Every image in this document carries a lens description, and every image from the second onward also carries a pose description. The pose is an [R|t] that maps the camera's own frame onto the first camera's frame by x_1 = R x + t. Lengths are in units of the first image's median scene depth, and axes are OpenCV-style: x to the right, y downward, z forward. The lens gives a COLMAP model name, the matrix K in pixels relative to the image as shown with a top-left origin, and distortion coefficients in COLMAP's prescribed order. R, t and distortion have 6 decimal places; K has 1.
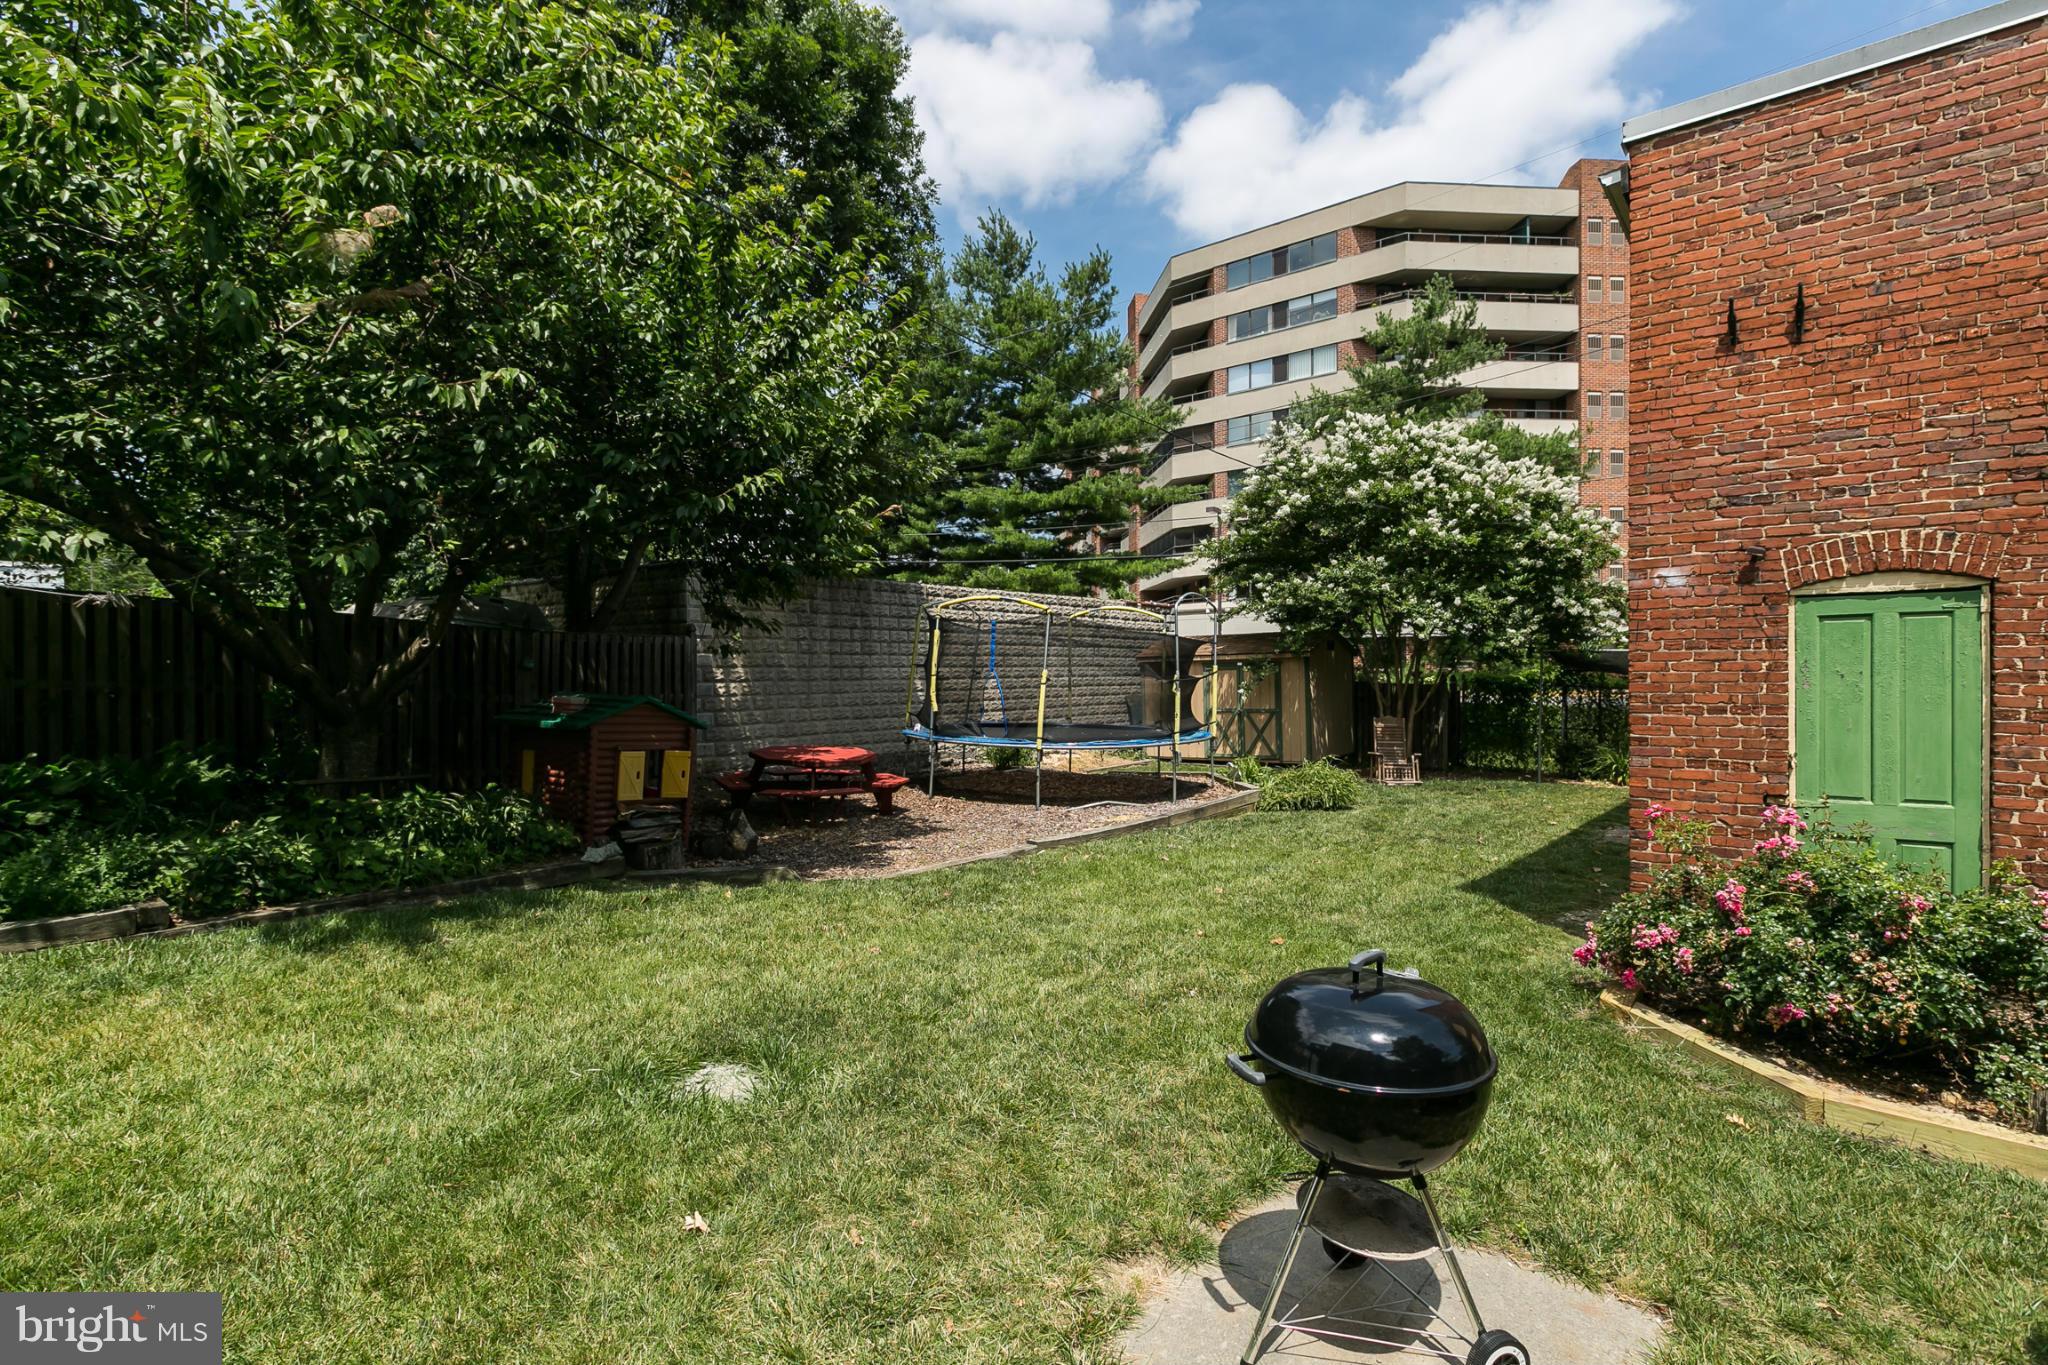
lens RADIAL K [[971.0, 0, 1033.7], [0, 971.0, 685.2], [0, 0, 1]] dist [-0.000536, 0.000074]
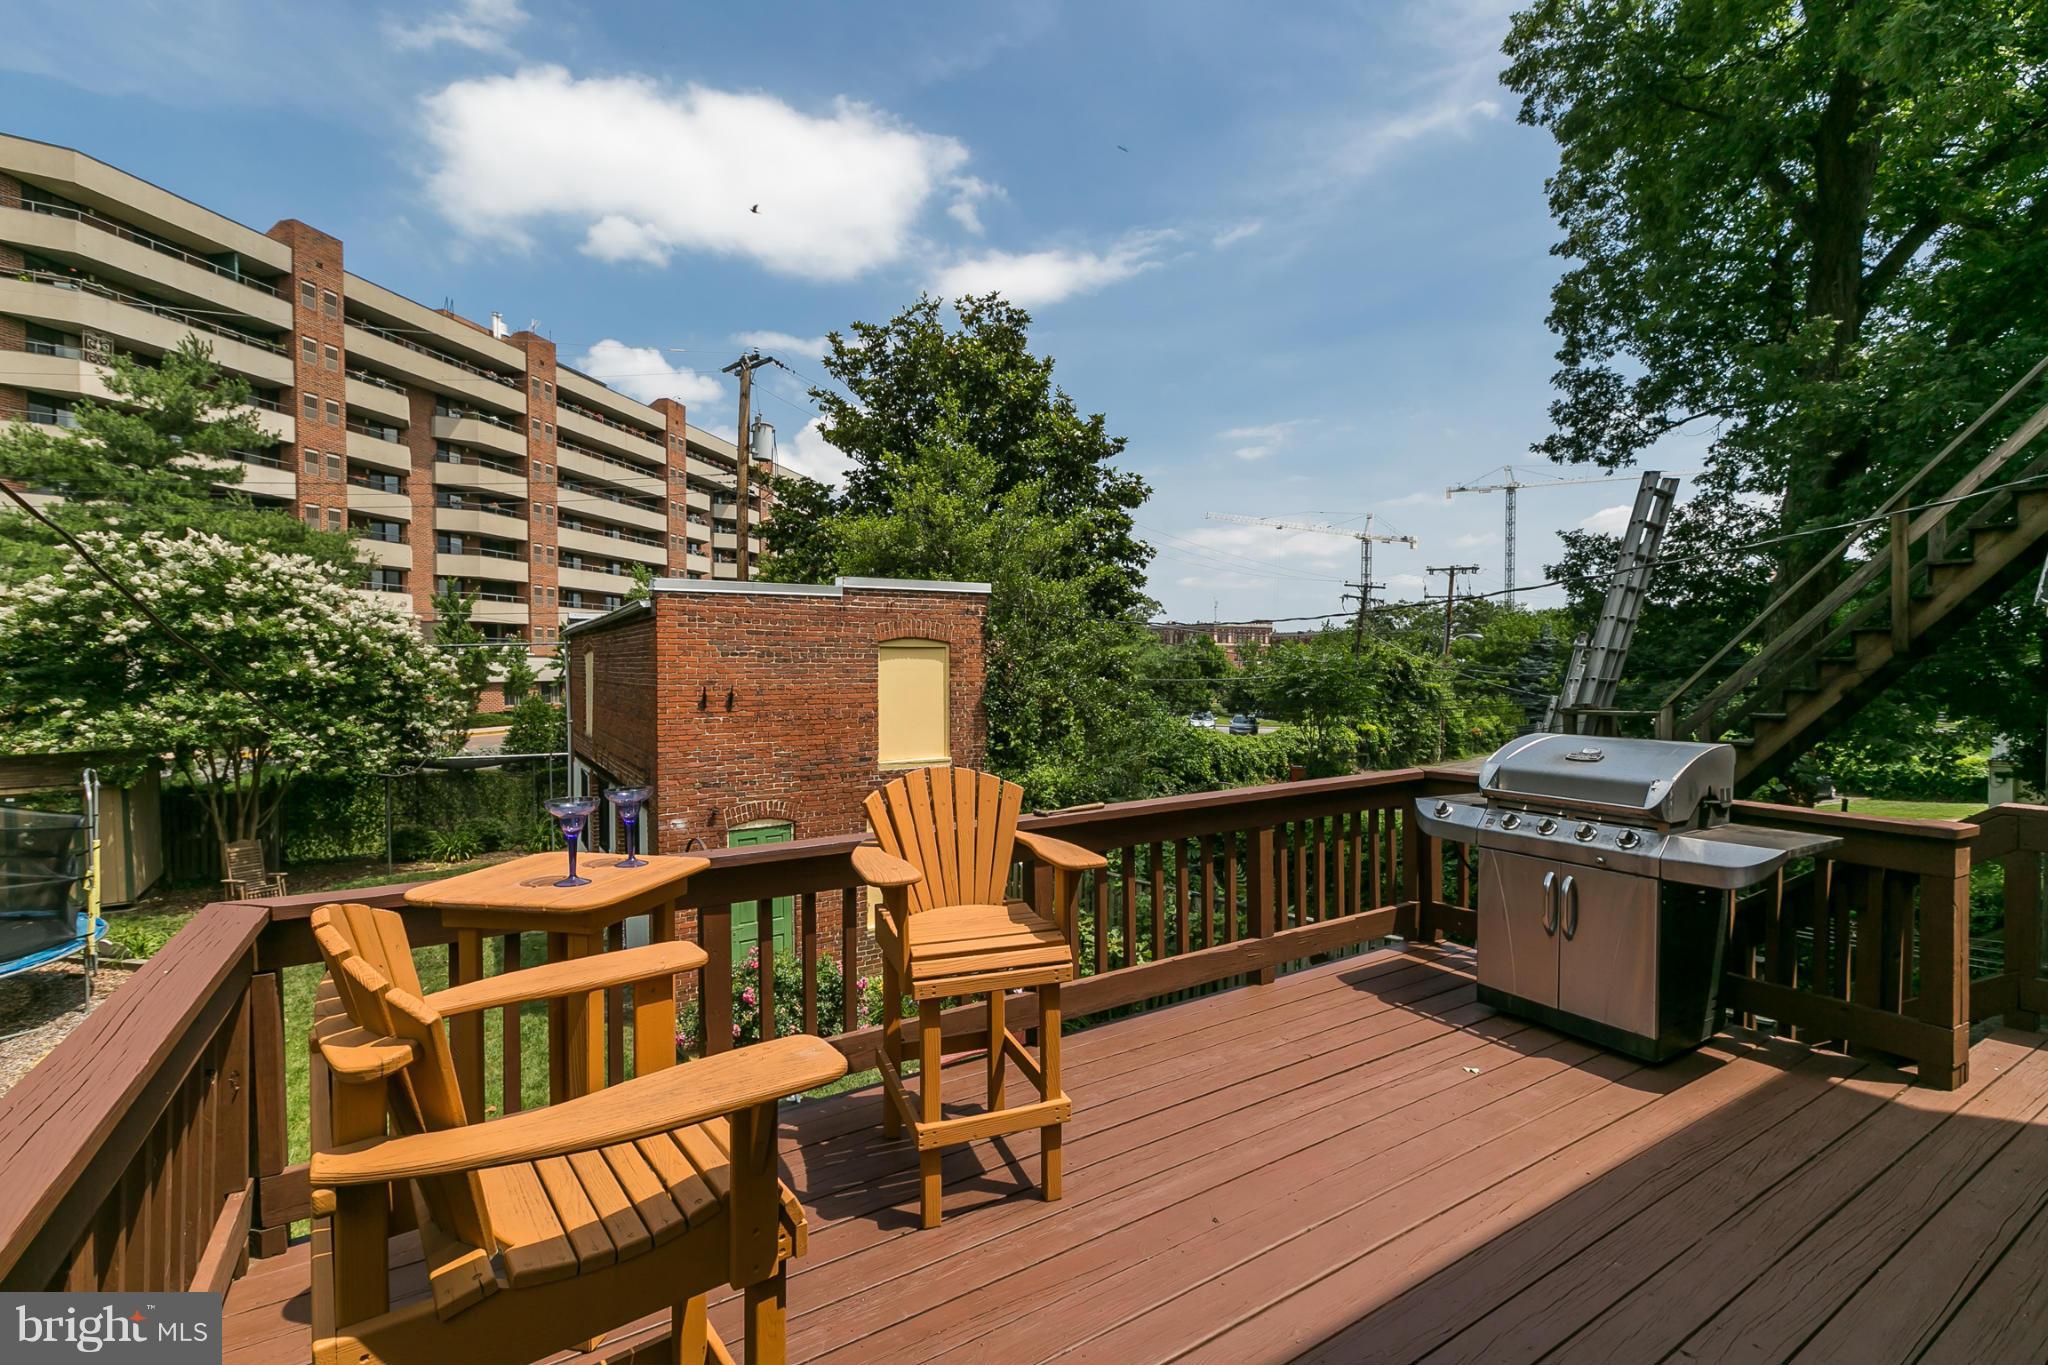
lens RADIAL K [[905.3, 0, 1018.0], [0, 905.3, 685.1], [0, 0, 1]] dist [0.000290, -0.000127]
pose [[0.319686, -0.012358, 0.947443, -0.288838], [0.011589, 0.999891, 0.009132, -0.139746], [-0.947453, 0.008060, 0.319794, -0.072211]]
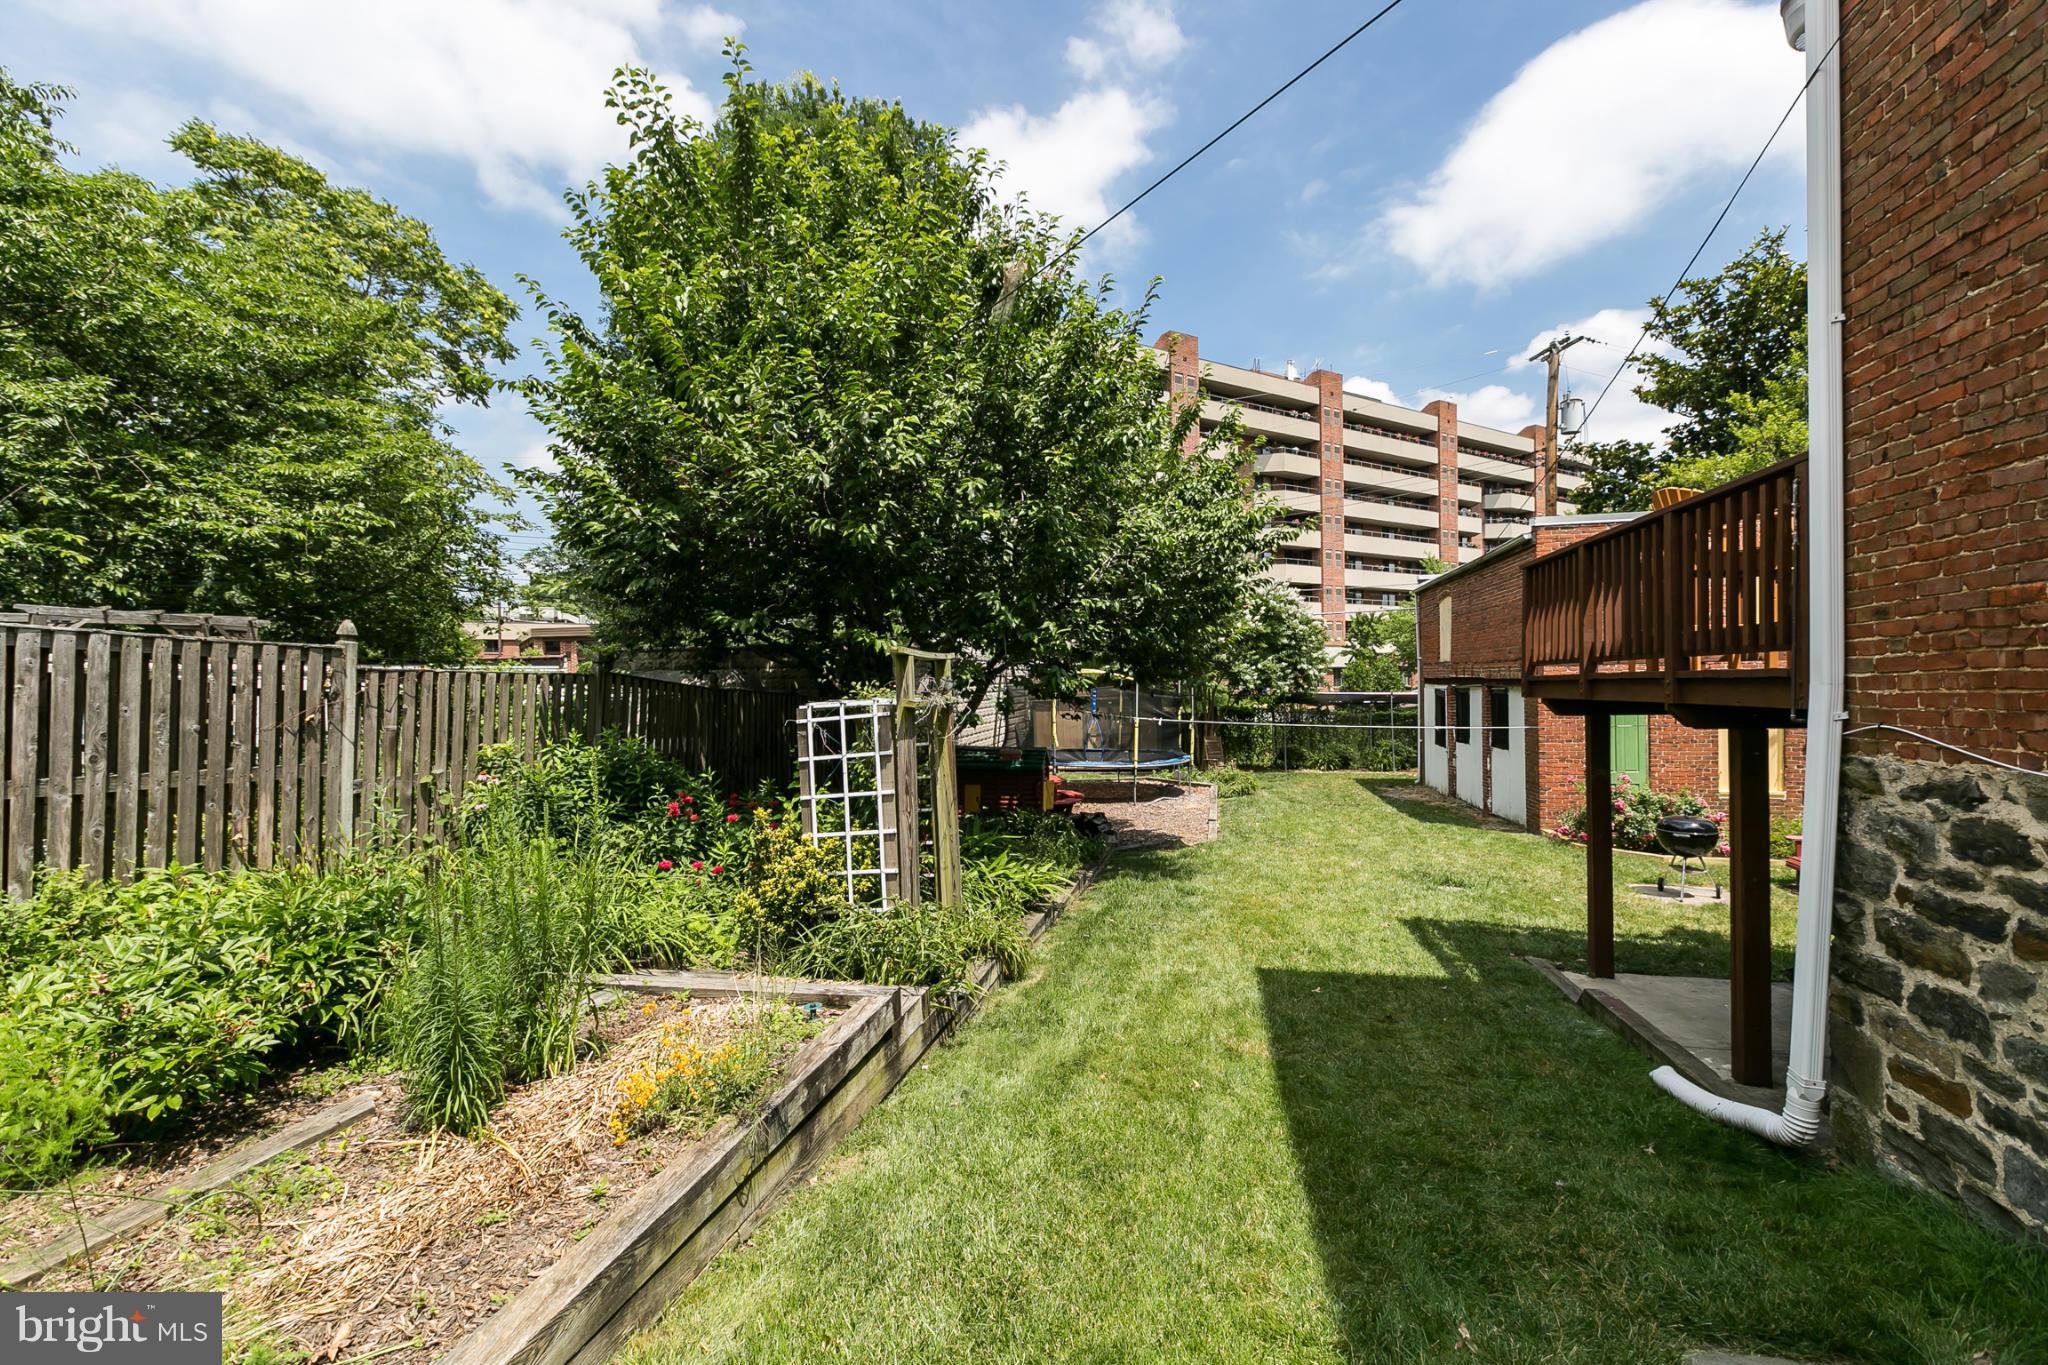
lens RADIAL K [[905.3, 0, 1018.0], [0, 905.3, 685.1], [0, 0, 1]] dist [0.000290, -0.000127]
pose [[0.894777, -0.006279, 0.446470, -0.629317], [0.012211, 0.999871, -0.010410, -0.042917], [-0.446347, 0.014766, 0.894738, -0.202489]]
